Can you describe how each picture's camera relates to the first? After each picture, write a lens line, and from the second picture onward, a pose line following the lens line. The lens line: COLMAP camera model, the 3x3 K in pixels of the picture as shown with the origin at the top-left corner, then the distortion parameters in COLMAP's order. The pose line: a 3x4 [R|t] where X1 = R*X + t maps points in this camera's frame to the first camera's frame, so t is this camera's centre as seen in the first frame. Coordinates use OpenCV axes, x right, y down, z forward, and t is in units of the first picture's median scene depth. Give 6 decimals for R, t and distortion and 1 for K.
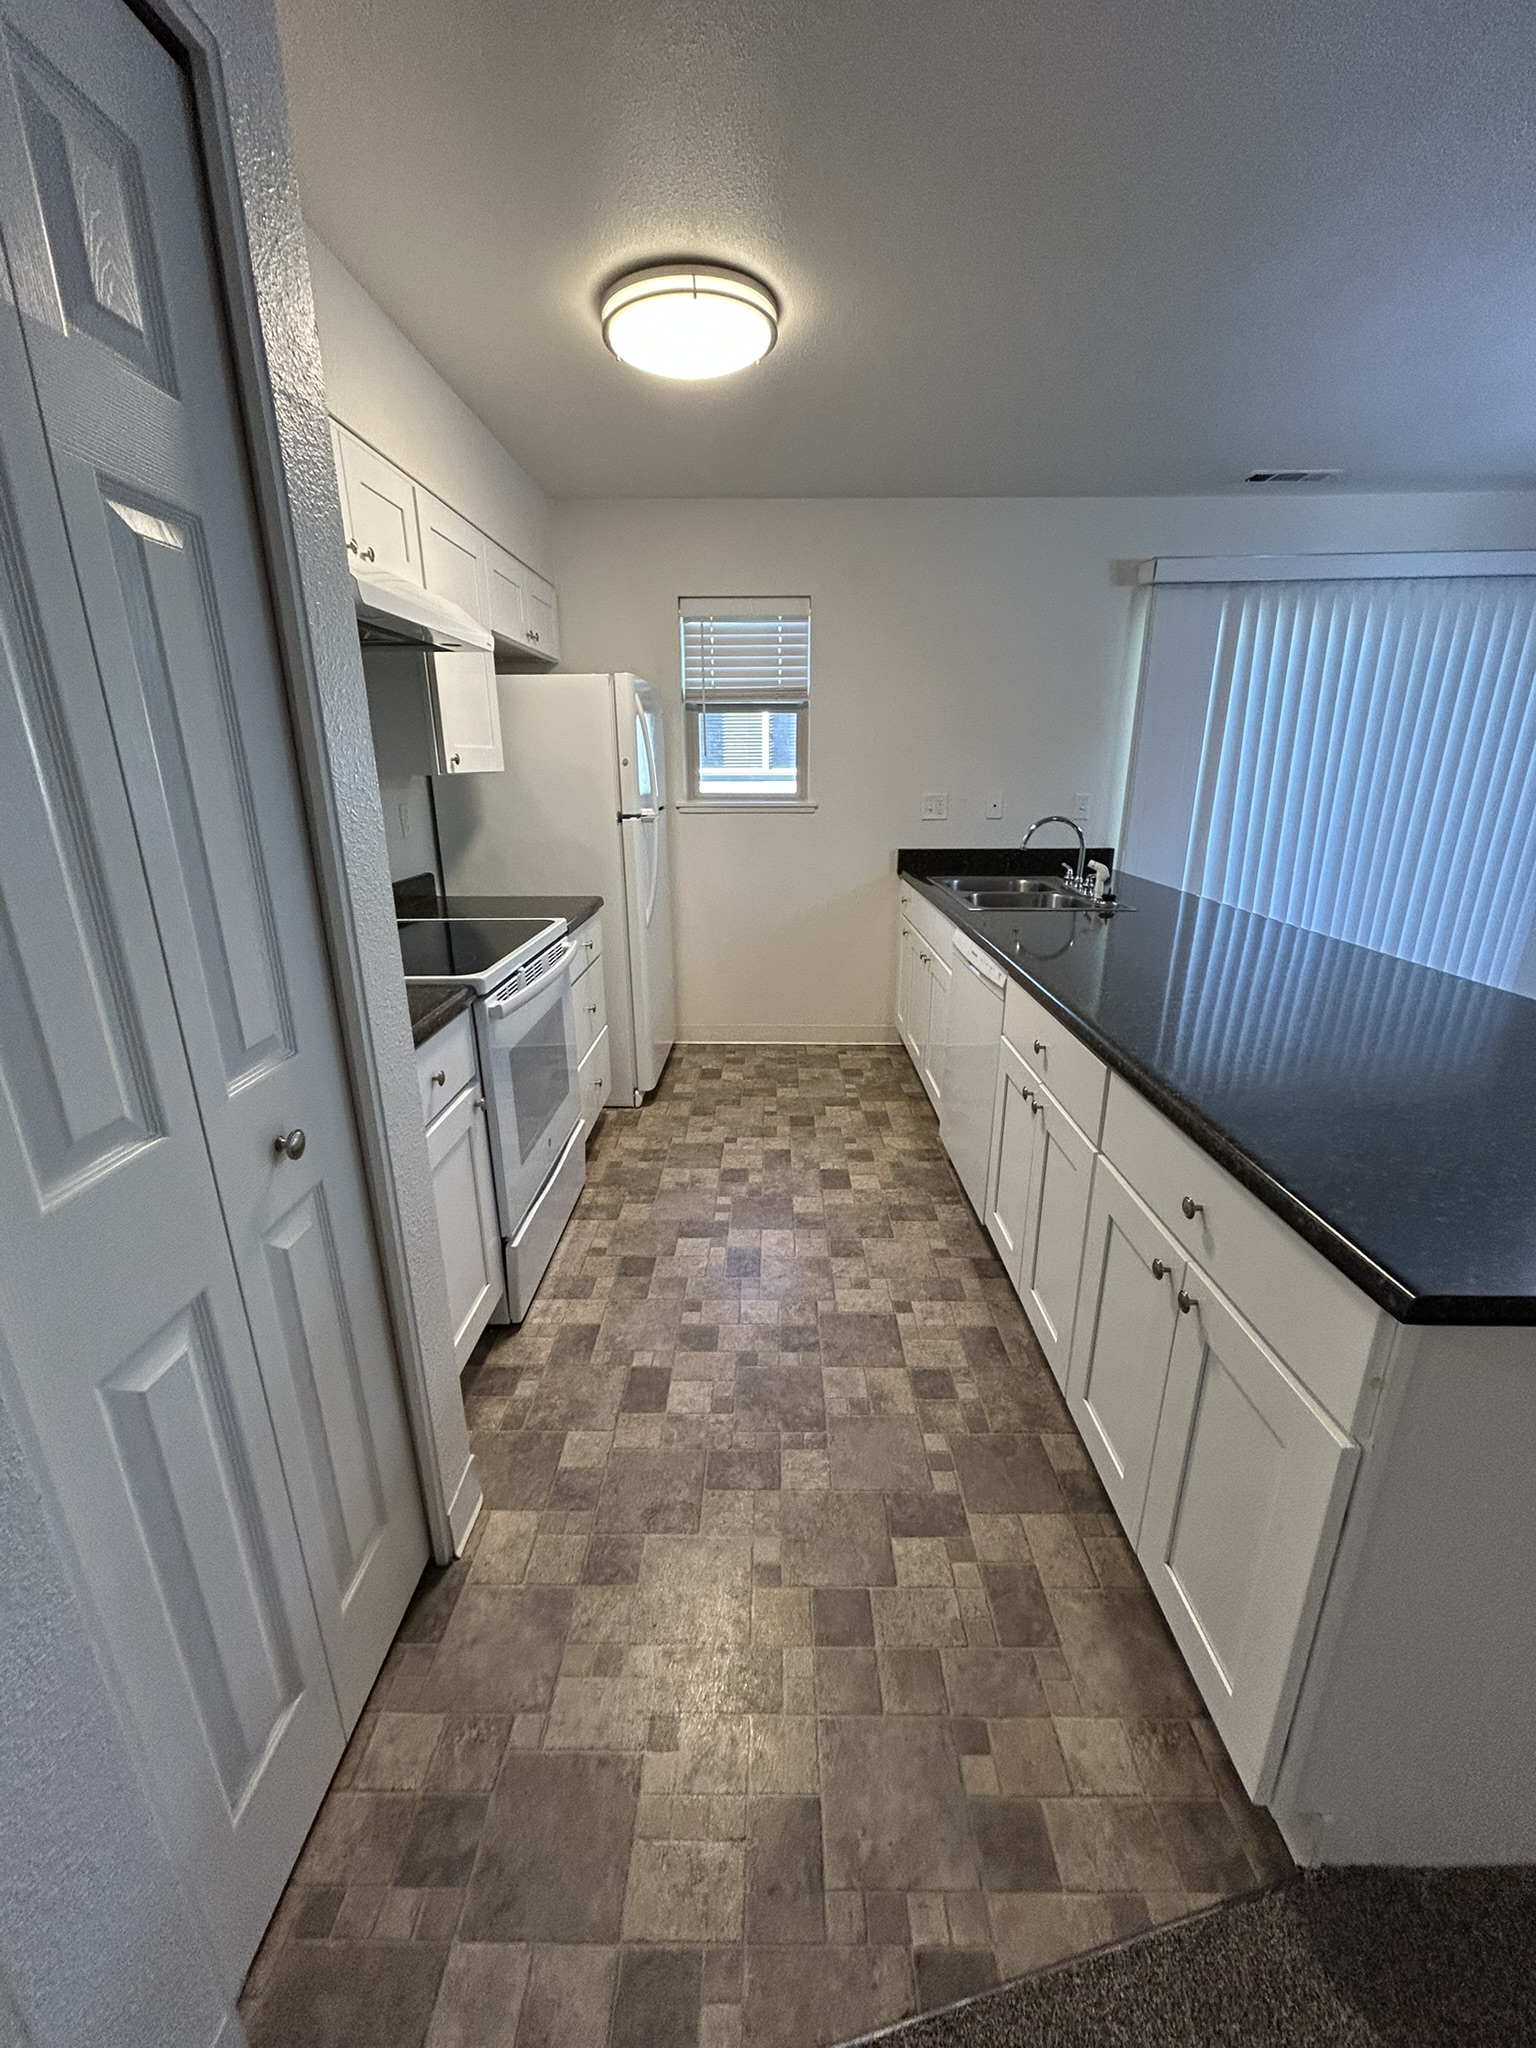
lens RADIAL K [[823.8, 0, 763.6], [0, 823.8, 1024.6], [0, 0, 1]] dist [0.003778, -0.000931]
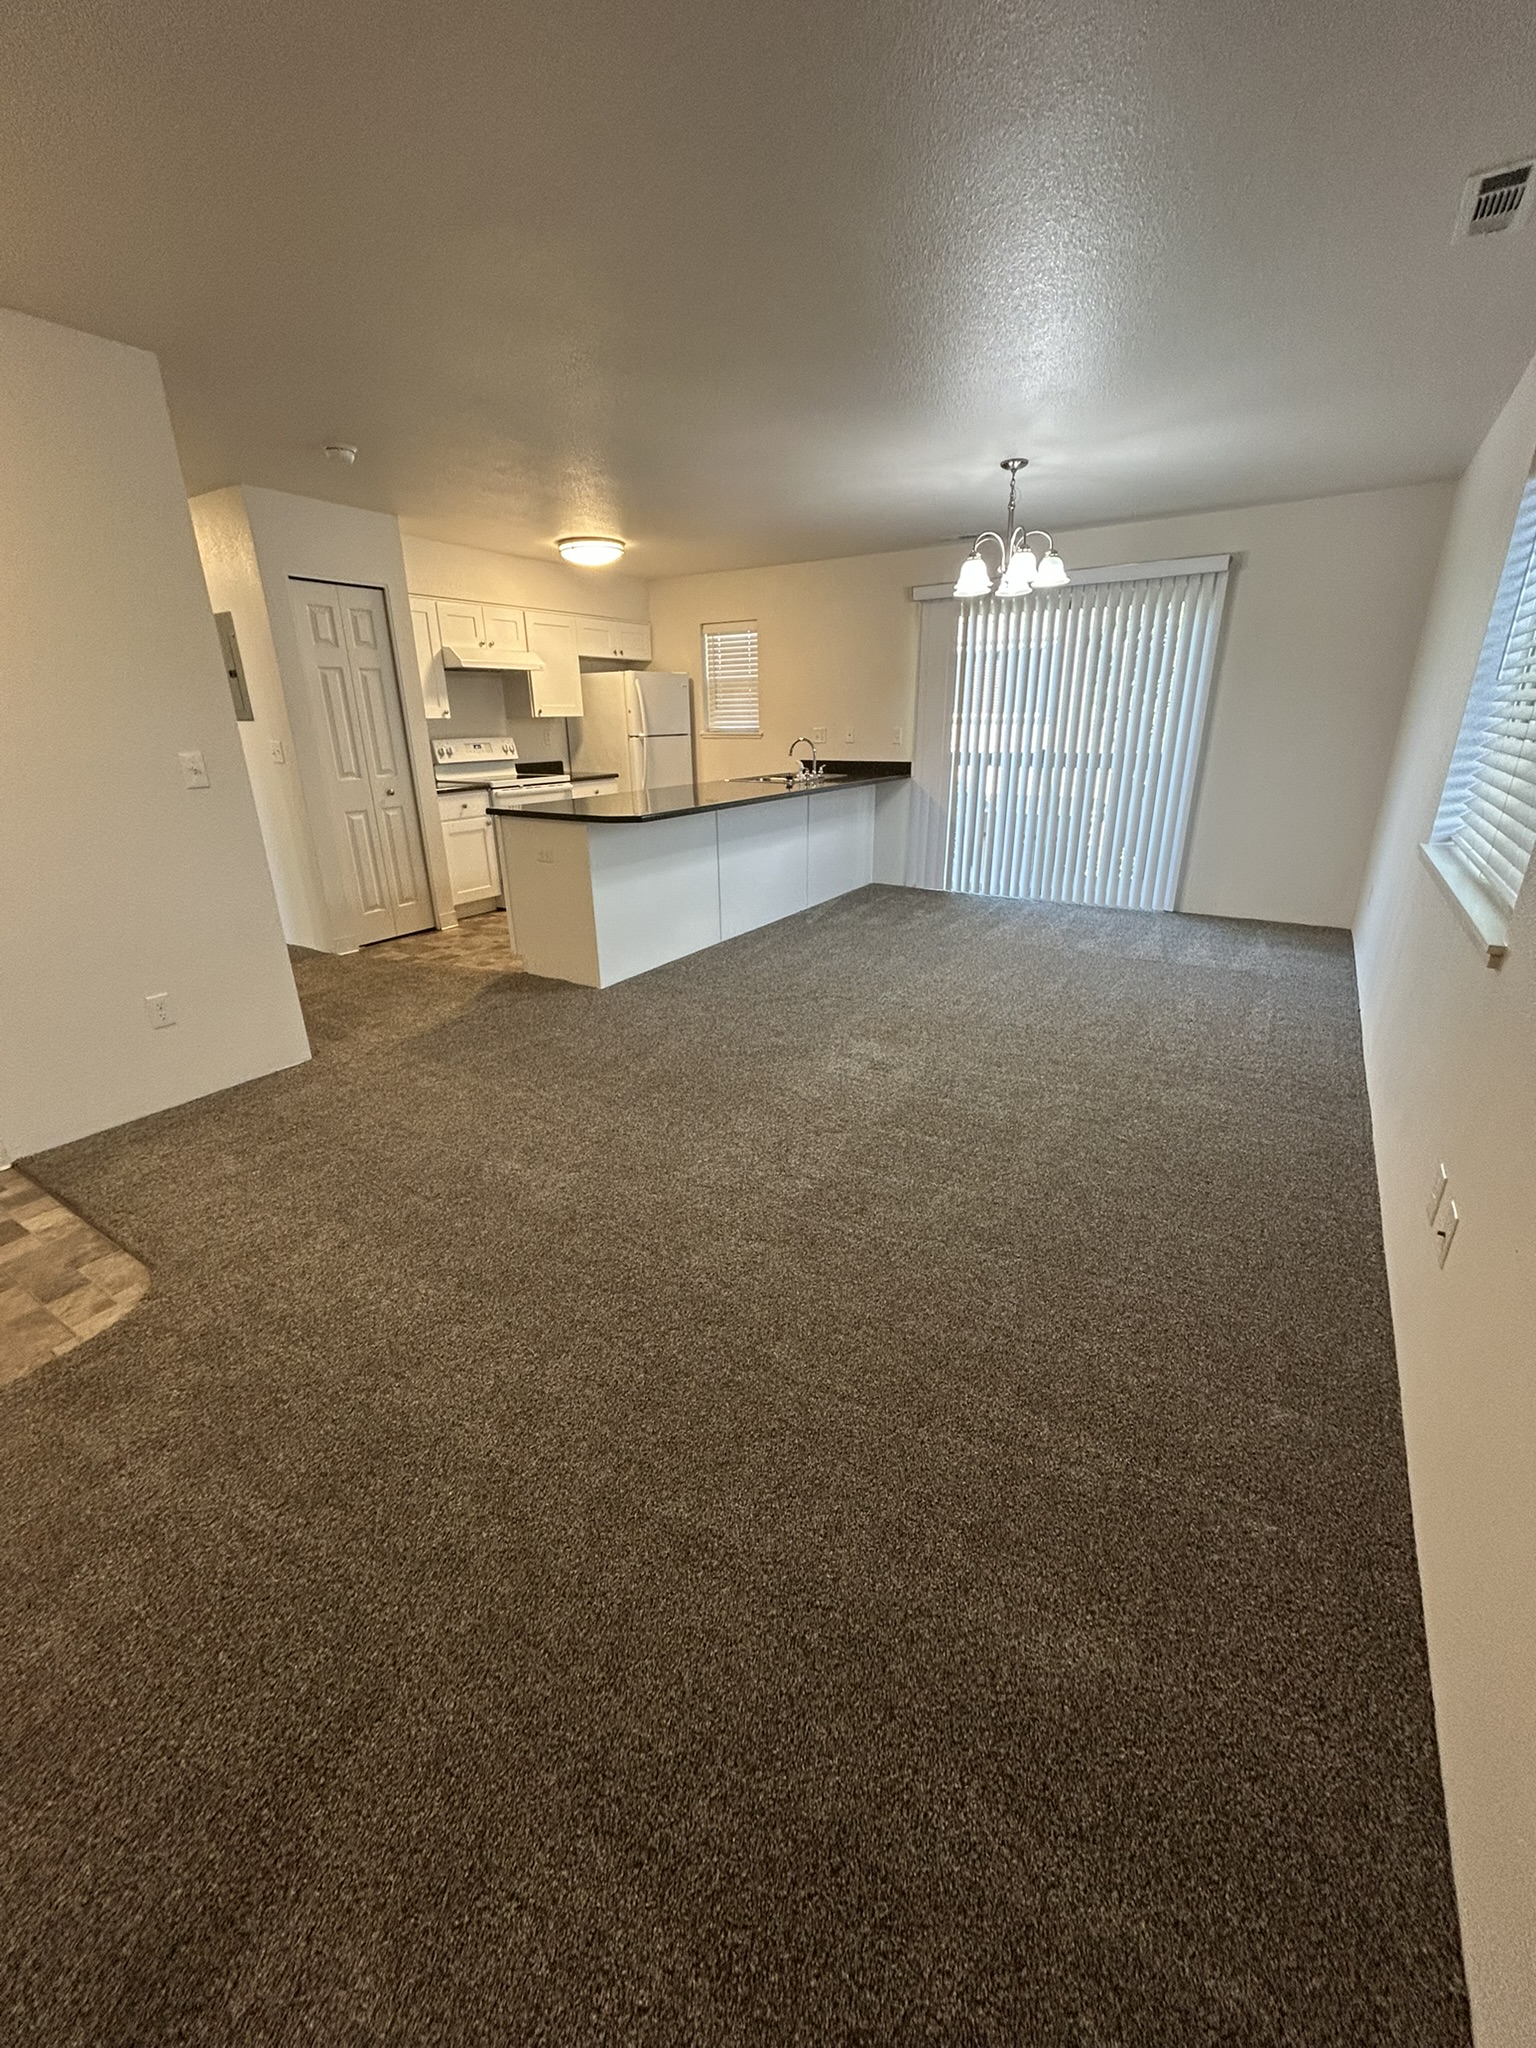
lens RADIAL K [[823.8, 0, 773.6], [0, 823.8, 1020.8], [0, 0, 1]] dist [0.003778, -0.000931]
pose [[0.858402, 0.188127, -0.477237, 0.795264], [-0.156813, 0.982025, 0.105055, 0.119251], [0.488422, -0.015343, 0.872473, -0.442566]]
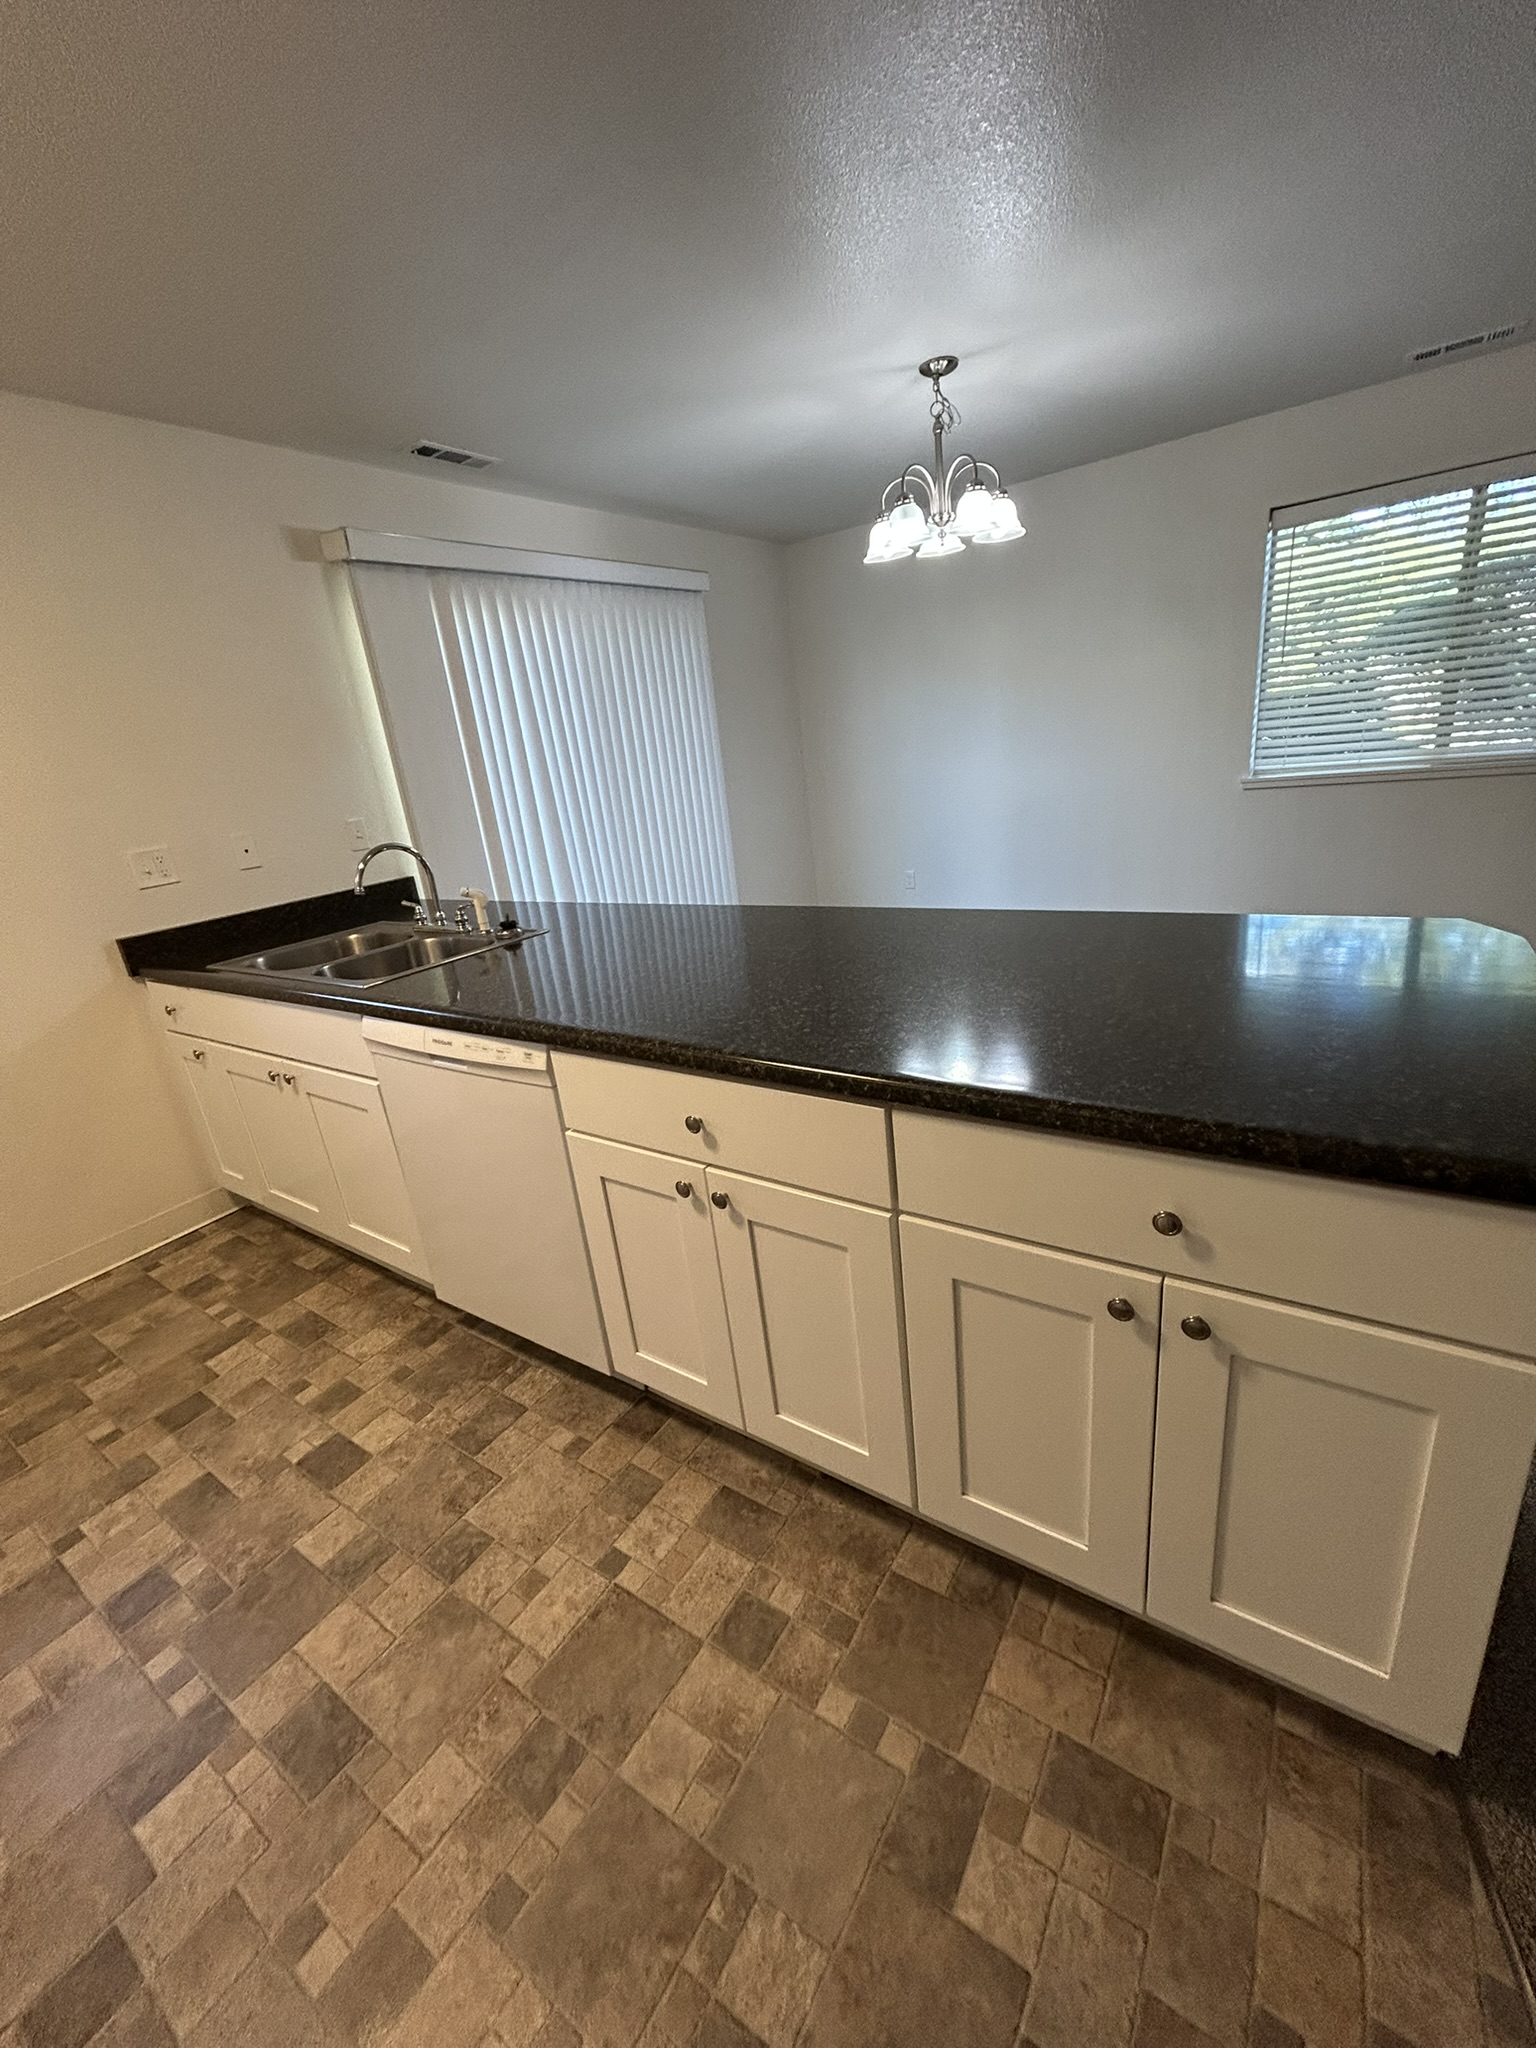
lens RADIAL K [[823.8, 0, 796.9], [0, 823.8, 1022.6], [0, 0, 1]] dist [0.003778, -0.000931]
pose [[0.540424, -0.329091, 0.774365, -0.114662], [0.351723, 0.924427, 0.147399, -0.102392], [-0.764351, 0.192704, 0.615331, 0.345364]]
